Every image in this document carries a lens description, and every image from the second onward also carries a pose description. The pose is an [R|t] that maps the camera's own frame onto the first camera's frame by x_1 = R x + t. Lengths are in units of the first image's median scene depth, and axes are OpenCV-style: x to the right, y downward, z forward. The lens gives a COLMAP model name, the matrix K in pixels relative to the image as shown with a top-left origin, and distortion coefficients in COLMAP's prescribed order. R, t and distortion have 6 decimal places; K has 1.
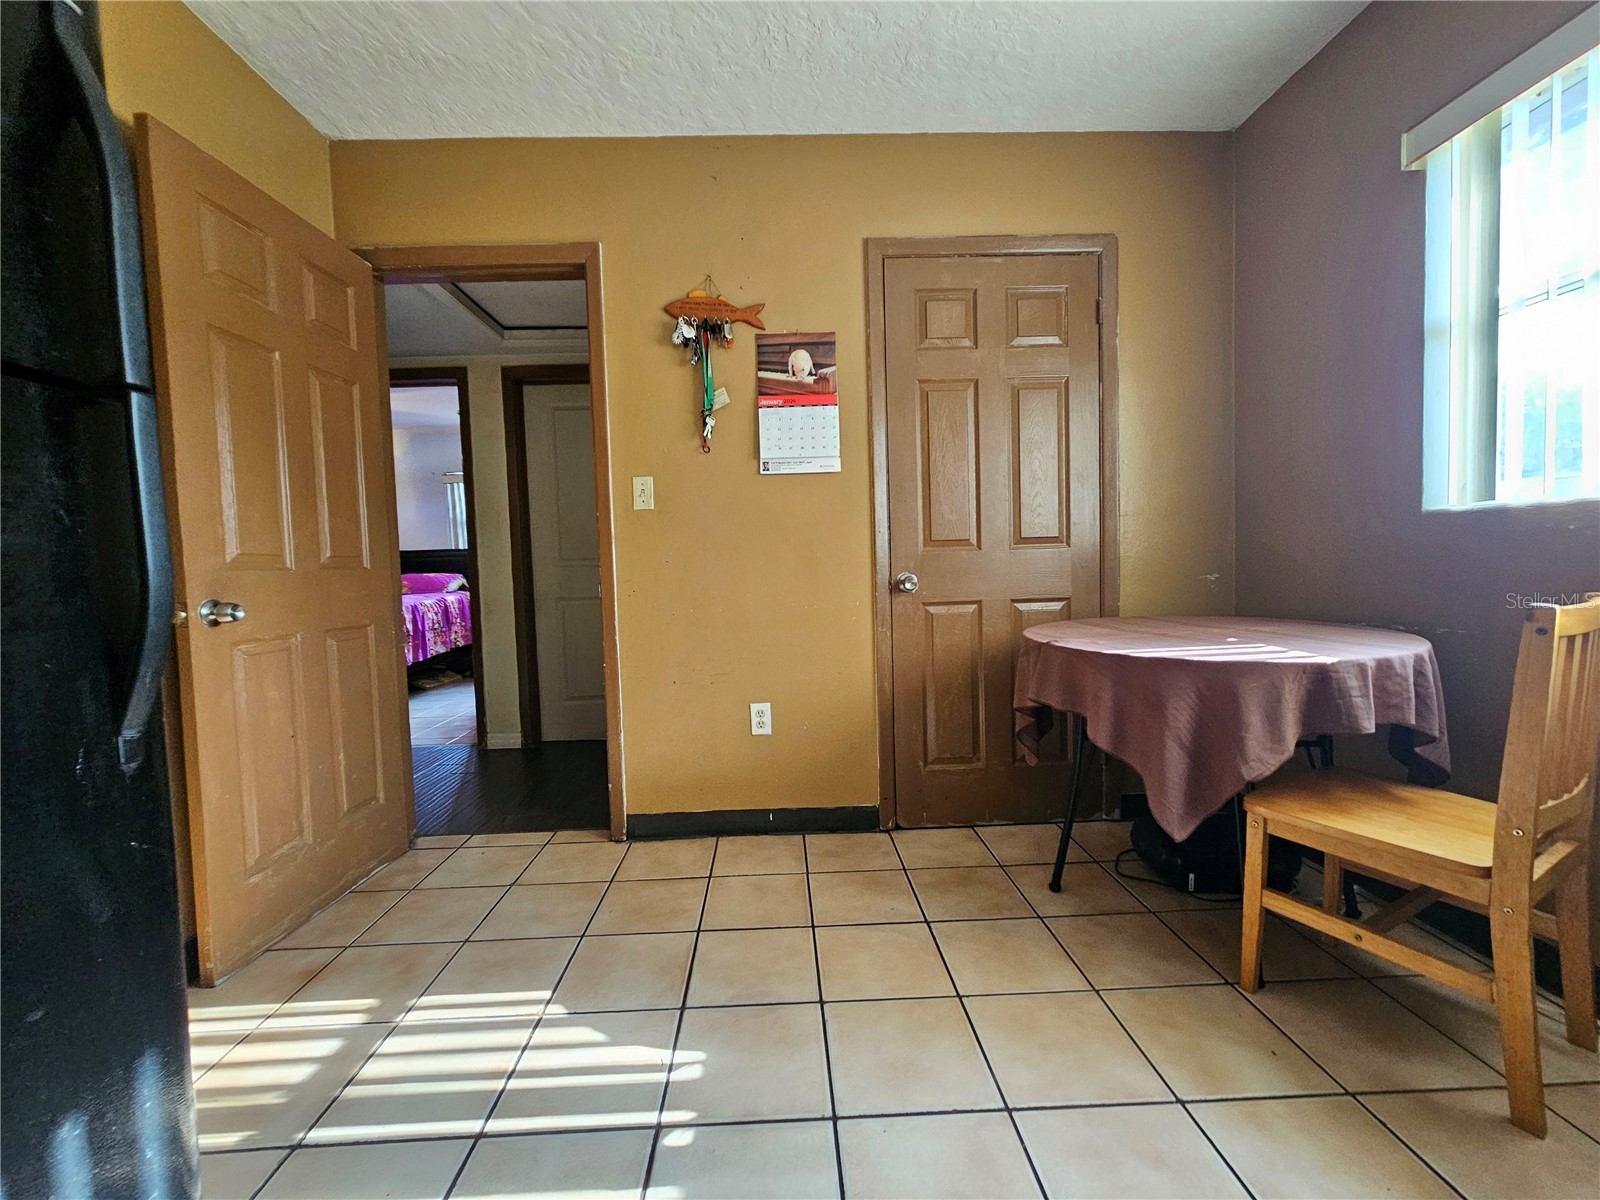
lens RADIAL K [[654.2, 0, 808.9], [0, 654.2, 598.7], [0, 0, 1]] dist [-0.001511, 0.001256]
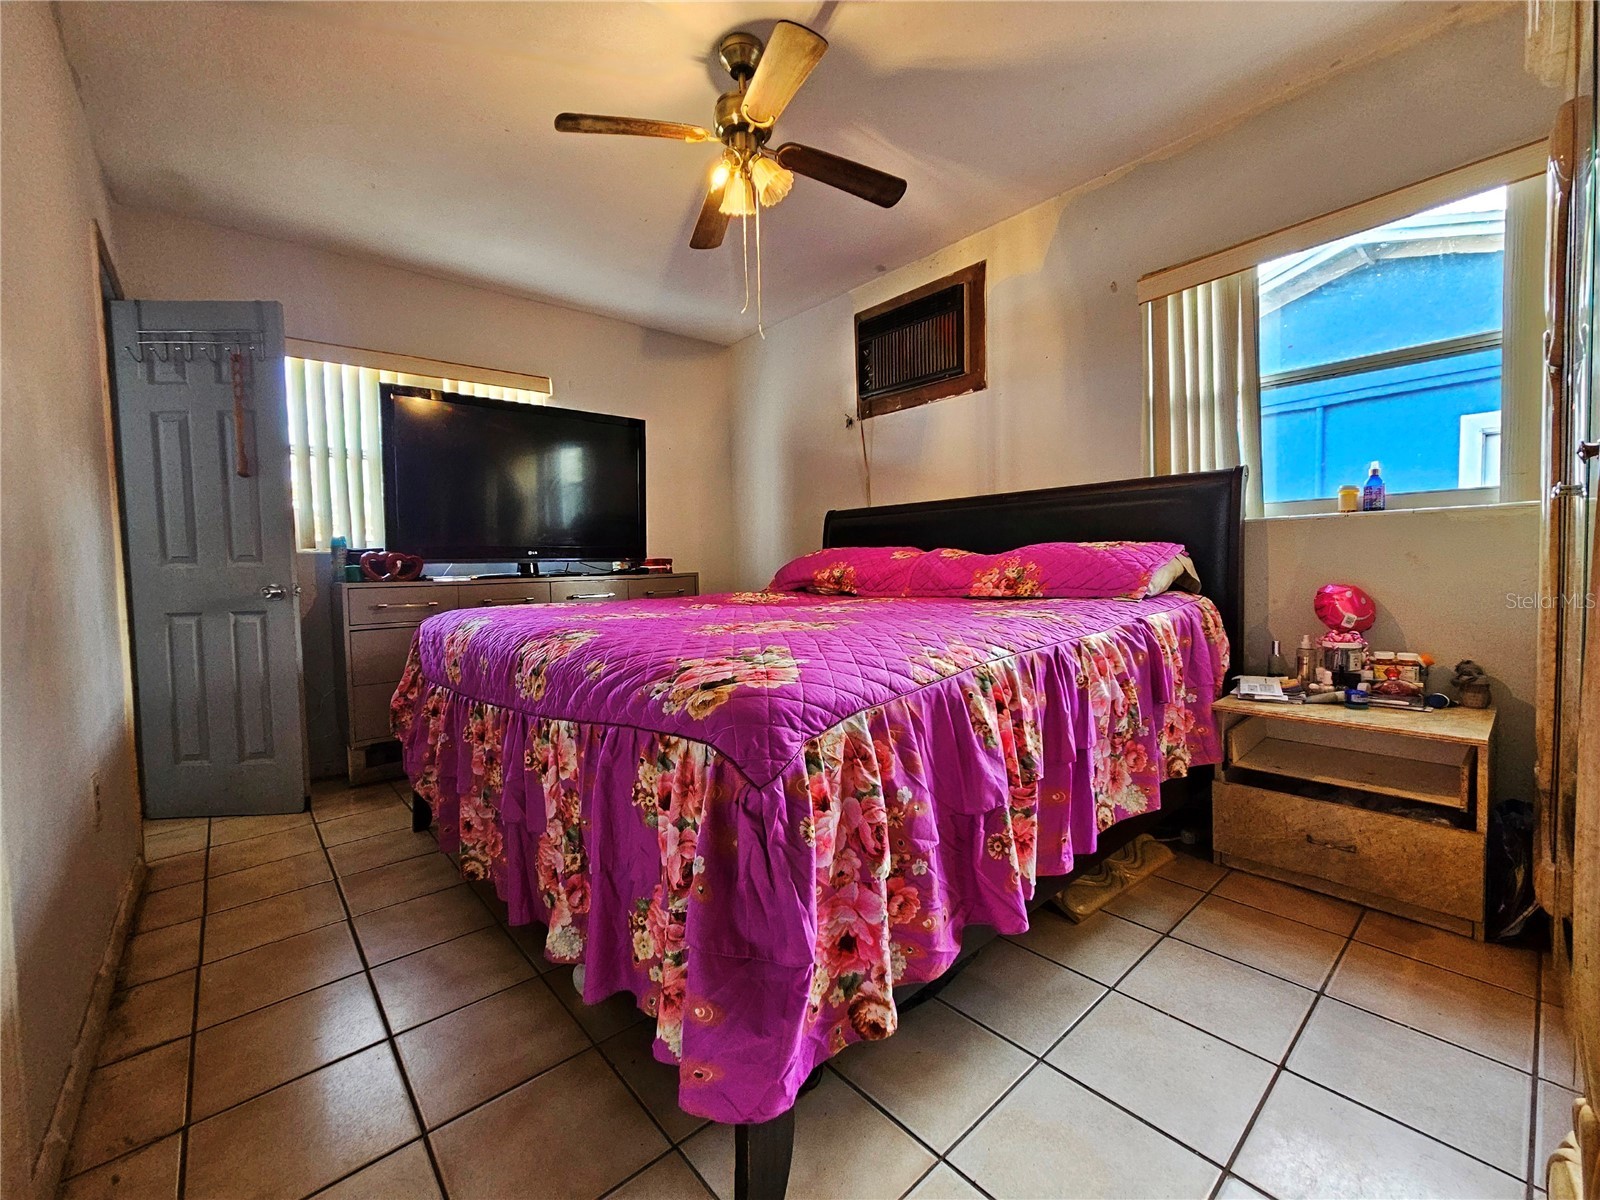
lens RADIAL K [[654.2, 0, 805.6], [0, 654.2, 590.9], [0, 0, 1]] dist [-0.001511, 0.001256]
pose [[0.617423, 0.044726, -0.785358, -0.407769], [-0.028593, 0.998999, 0.034414, -0.020259], [0.786111, 0.001208, 0.618084, 0.672842]]
